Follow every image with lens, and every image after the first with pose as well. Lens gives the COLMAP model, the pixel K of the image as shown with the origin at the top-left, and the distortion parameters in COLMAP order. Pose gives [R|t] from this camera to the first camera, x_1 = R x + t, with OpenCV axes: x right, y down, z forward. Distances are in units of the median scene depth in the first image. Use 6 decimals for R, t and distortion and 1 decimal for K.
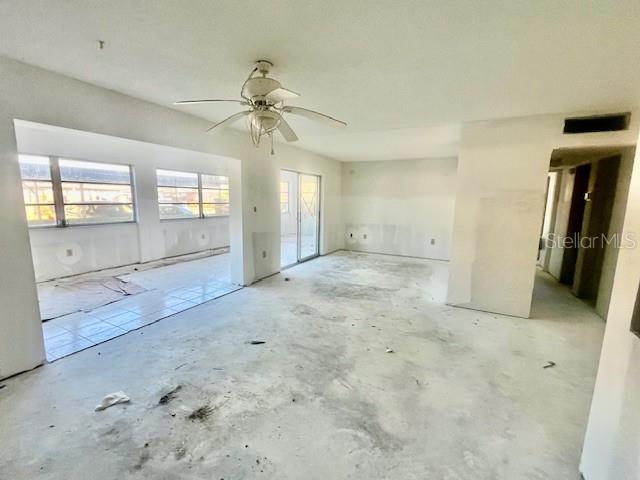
lens RADIAL K [[276.3, 0, 320.0], [0, 276.3, 240.0], [0, 0, 1]] dist [-0.000867, -0.000553]
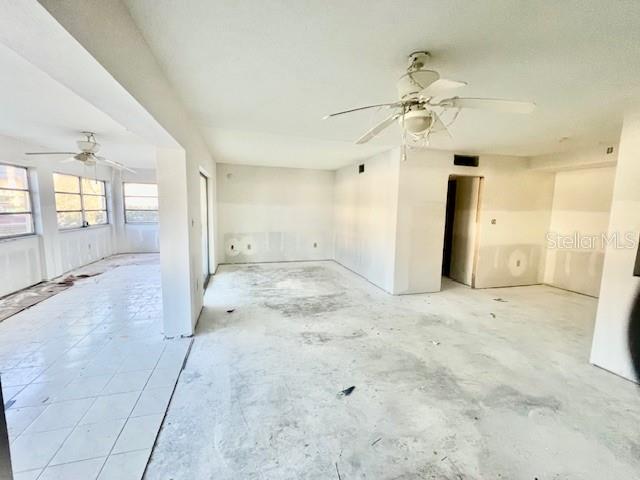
lens RADIAL K [[276.3, 0, 320.0], [0, 276.3, 240.0], [0, 0, 1]] dist [-0.000867, -0.000553]
pose [[0.726463, -0.084958, 0.681934, -0.531731], [0.096455, 0.995111, 0.021221, -0.056716], [-0.680403, 0.050359, 0.731106, 0.304518]]
